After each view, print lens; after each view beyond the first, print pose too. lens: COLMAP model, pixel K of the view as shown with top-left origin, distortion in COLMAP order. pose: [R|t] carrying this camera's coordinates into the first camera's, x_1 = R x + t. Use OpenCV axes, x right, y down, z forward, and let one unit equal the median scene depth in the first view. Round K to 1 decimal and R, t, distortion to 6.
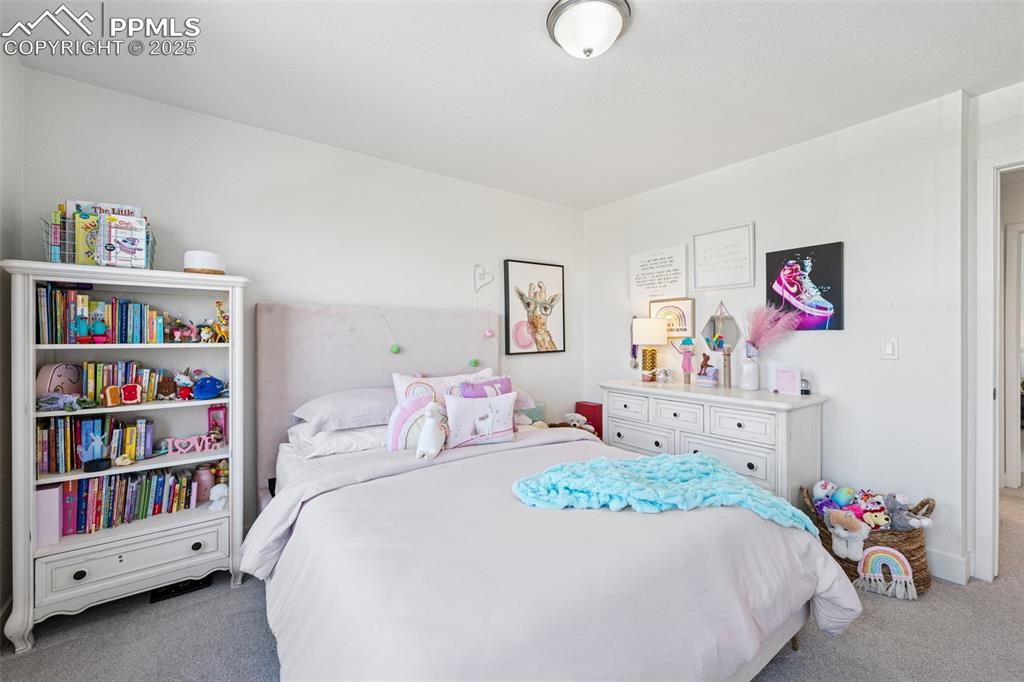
lens RADIAL K [[423.8, 0, 513.5], [0, 423.8, 340.6], [0, 0, 1]] dist [-0.001296, -0.000230]
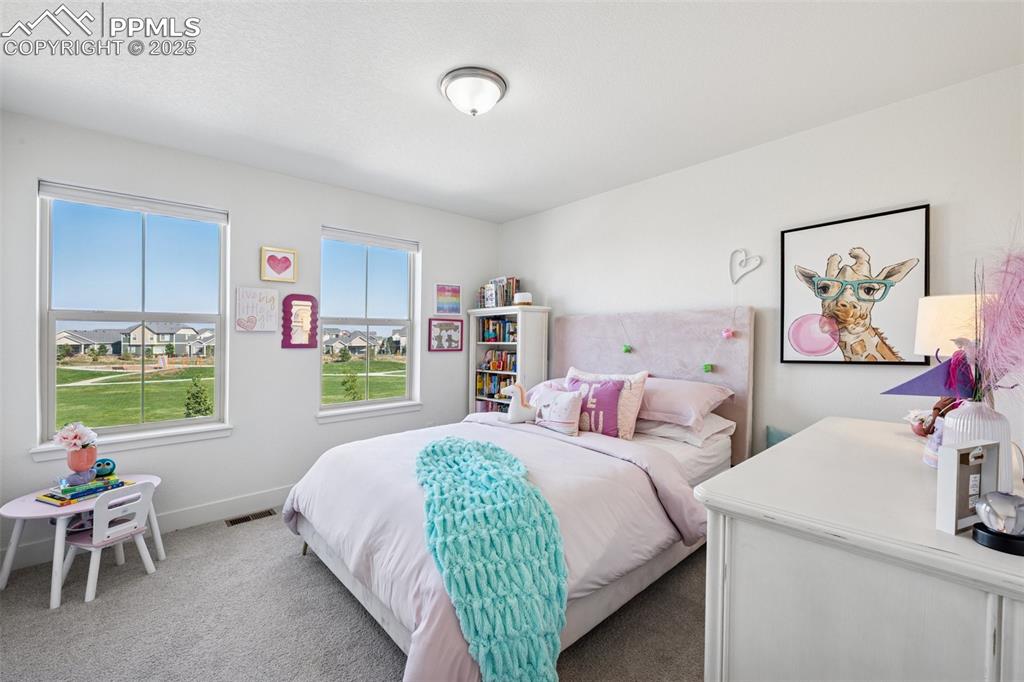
lens RADIAL K [[423.8, 0, 513.5], [0, 423.8, 340.6], [0, 0, 1]] dist [-0.001296, -0.000230]
pose [[0.092212, 0.004111, -0.995731, 0.647909], [-0.004085, 0.999985, 0.003750, -0.004782], [0.995731, 0.003722, 0.092227, 0.461190]]
